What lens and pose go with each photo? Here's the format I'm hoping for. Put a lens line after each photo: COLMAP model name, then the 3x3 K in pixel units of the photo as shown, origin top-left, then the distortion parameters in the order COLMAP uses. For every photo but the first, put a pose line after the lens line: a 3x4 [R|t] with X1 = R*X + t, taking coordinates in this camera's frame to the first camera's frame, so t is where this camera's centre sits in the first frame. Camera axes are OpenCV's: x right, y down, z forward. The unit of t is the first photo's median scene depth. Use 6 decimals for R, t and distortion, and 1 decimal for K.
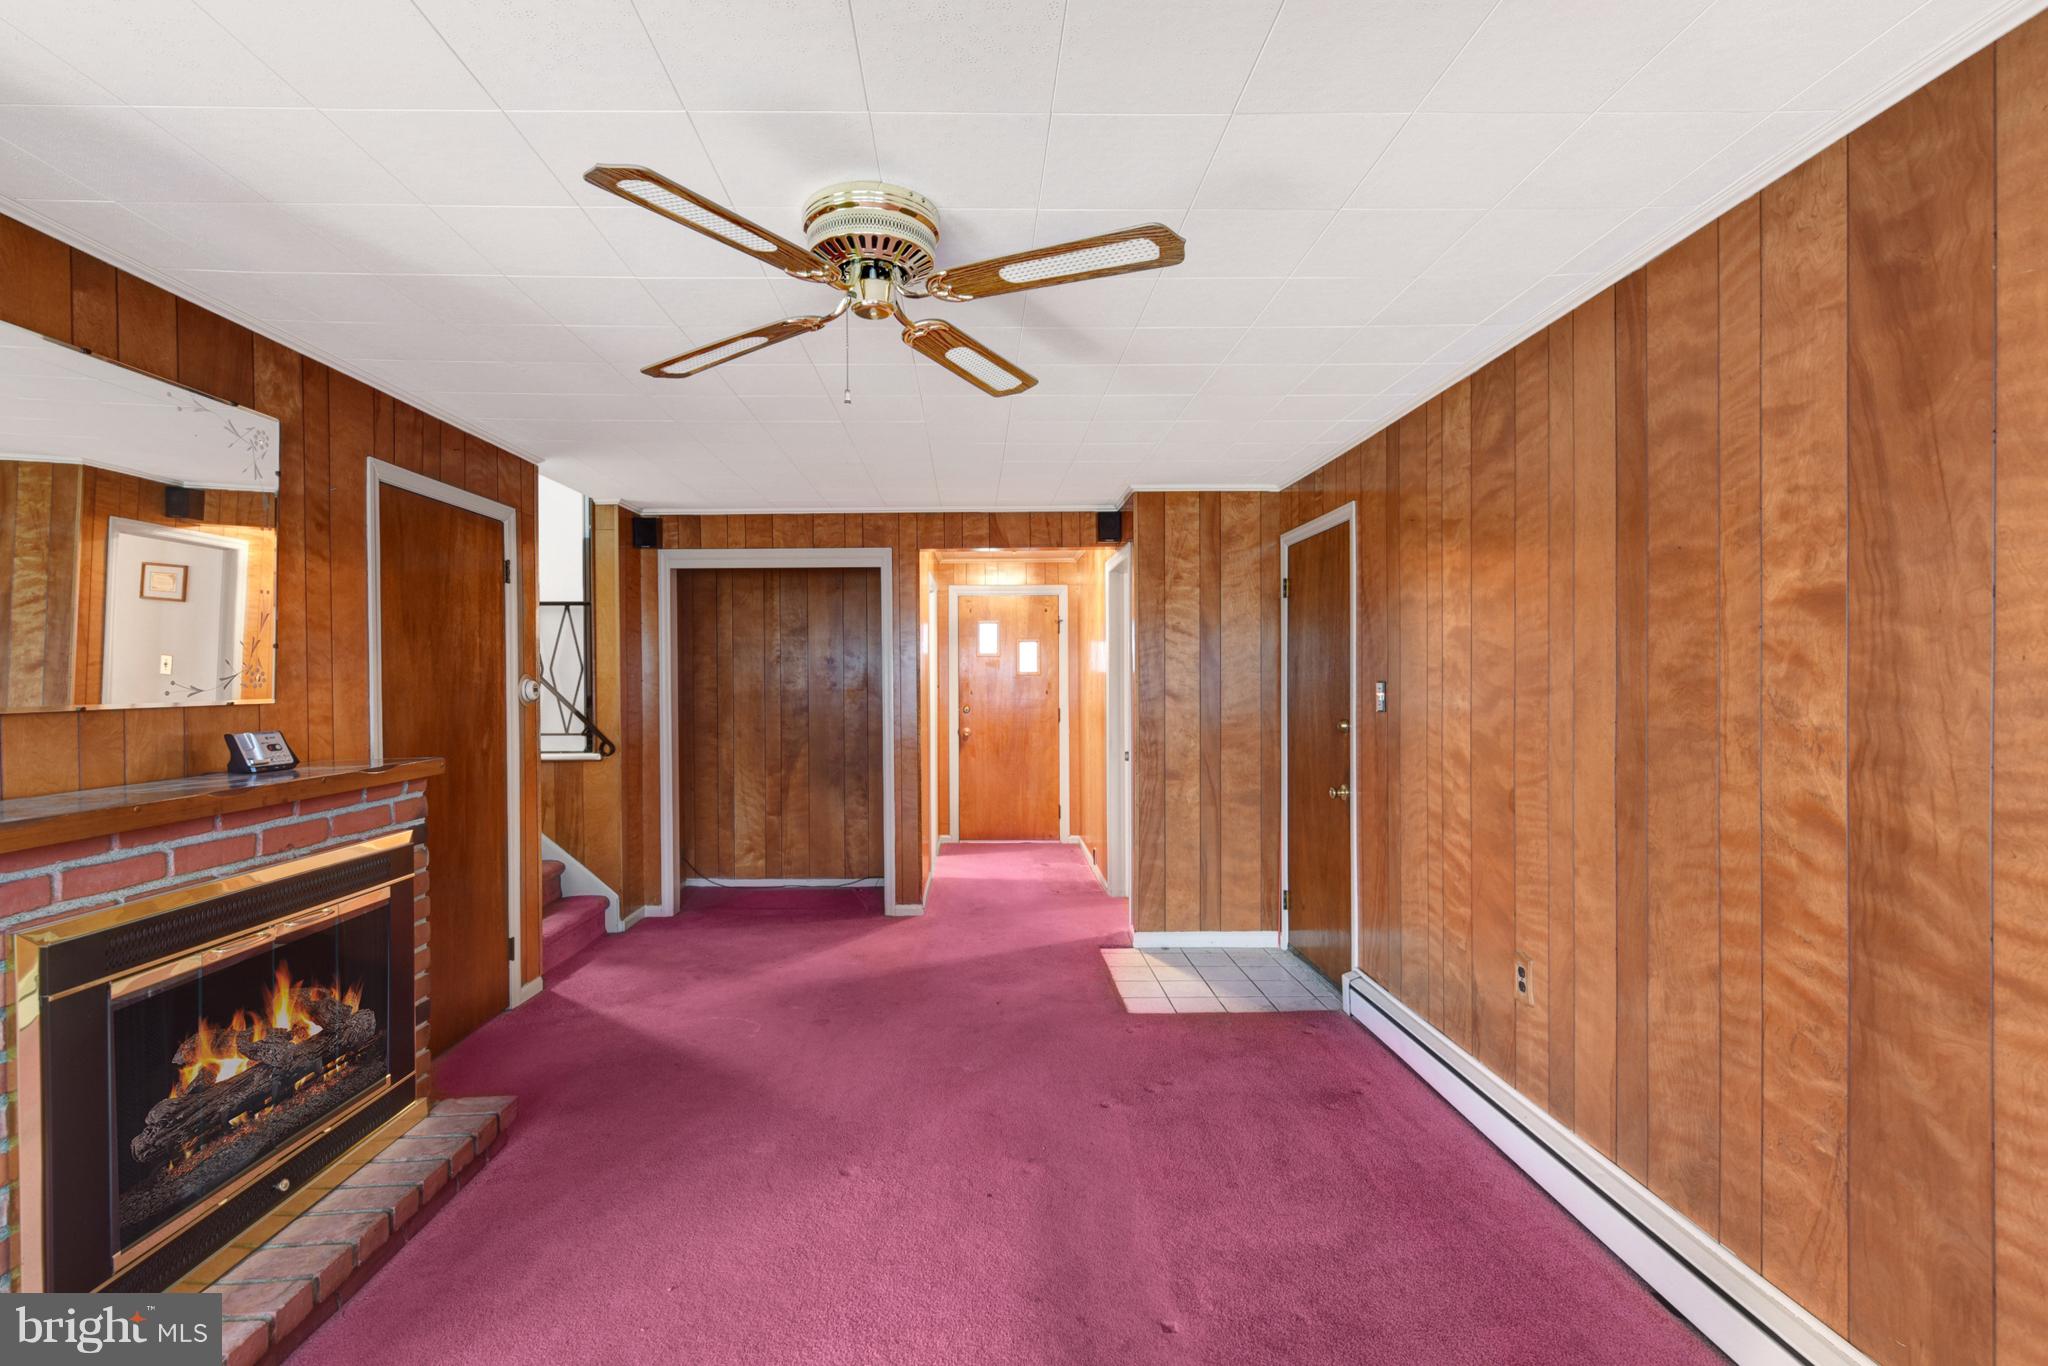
lens RADIAL K [[898.5, 0, 1010.0], [0, 898.5, 682.7], [0, 0, 1]] dist [-0.006821, 0.002250]
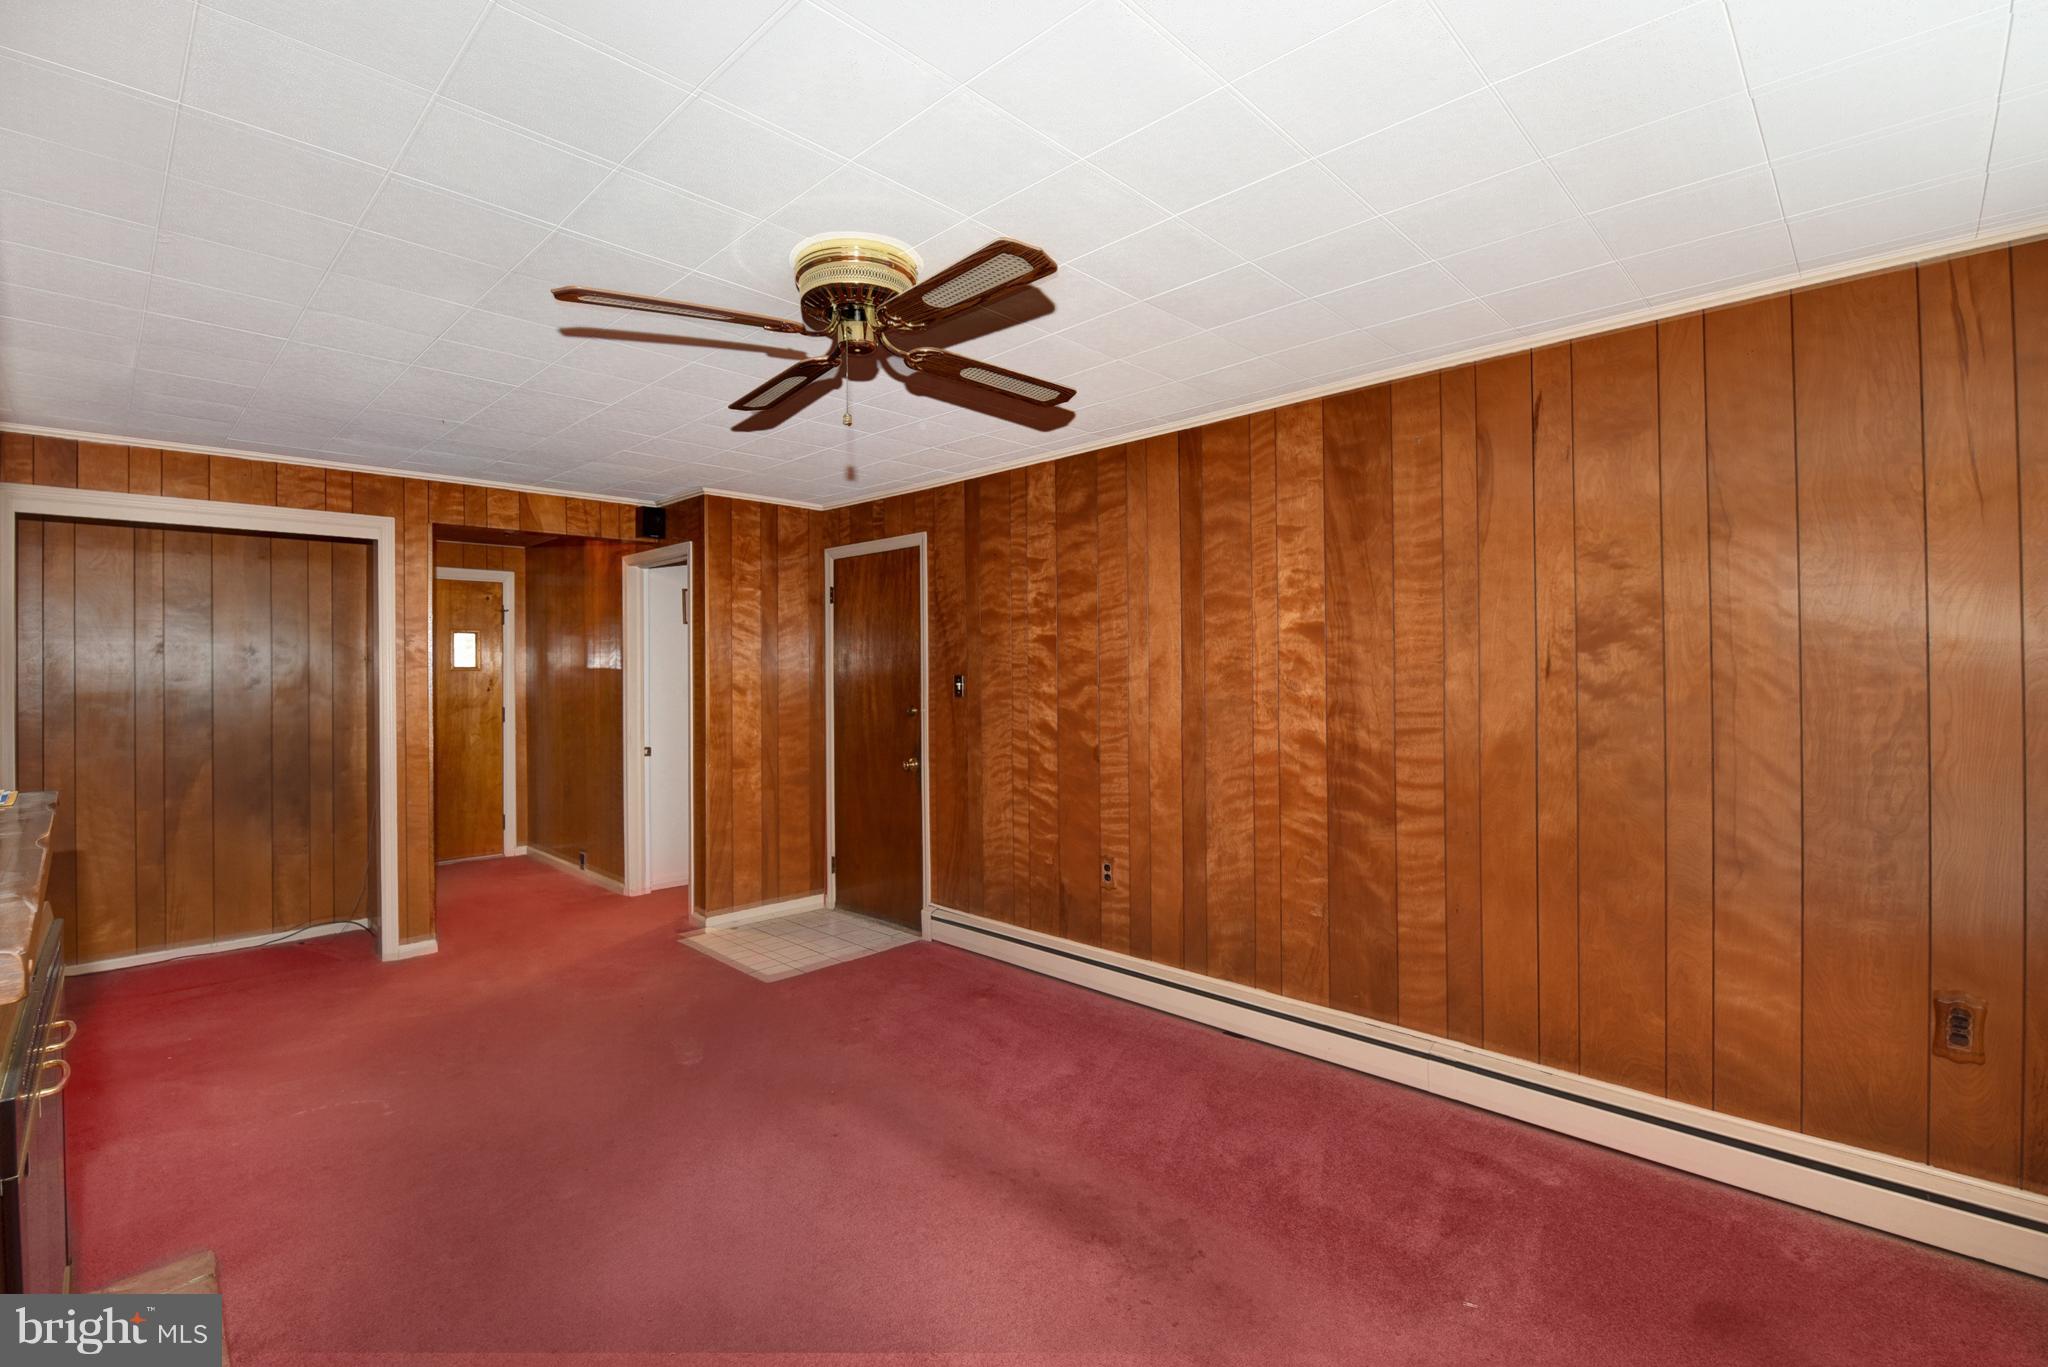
lens RADIAL K [[898.5, 0, 970.8], [0, 898.5, 658.9], [0, 0, 1]] dist [-0.006821, 0.002250]
pose [[0.732075, 0.009997, 0.681151, -0.740866], [0.005944, 0.999761, -0.021062, 0.005736], [-0.681198, 0.019468, 0.731840, 0.062256]]
